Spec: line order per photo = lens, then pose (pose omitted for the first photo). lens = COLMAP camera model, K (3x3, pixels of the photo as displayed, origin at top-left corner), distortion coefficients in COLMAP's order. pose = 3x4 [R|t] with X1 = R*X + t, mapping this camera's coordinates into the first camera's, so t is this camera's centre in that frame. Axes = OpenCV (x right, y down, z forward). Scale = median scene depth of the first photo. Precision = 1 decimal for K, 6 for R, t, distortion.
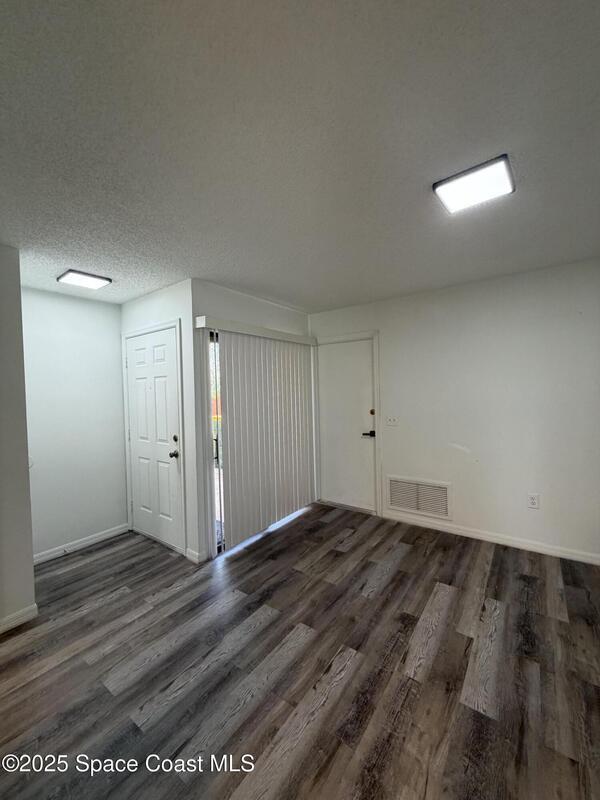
lens RADIAL K [[318.4, 0, 300.6], [0, 318.4, 396.4], [0, 0, 1]] dist [-0.003276, 0.000225]
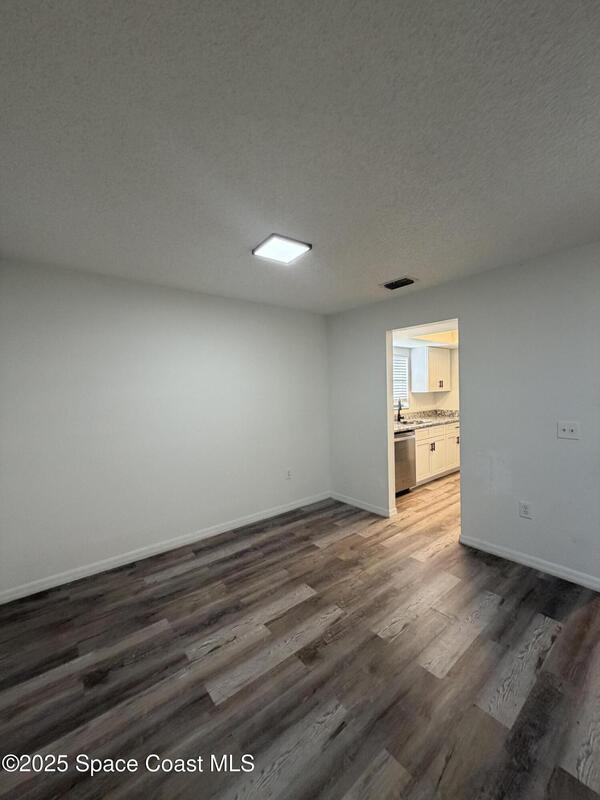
lens RADIAL K [[318.4, 0, 300.6], [0, 318.4, 396.4], [0, 0, 1]] dist [-0.003276, 0.000225]
pose [[-0.965729, 0.046179, 0.255411, 0.103089], [0.054879, 0.998127, 0.027037, -0.030959], [-0.253684, 0.040127, -0.966454, 1.842599]]
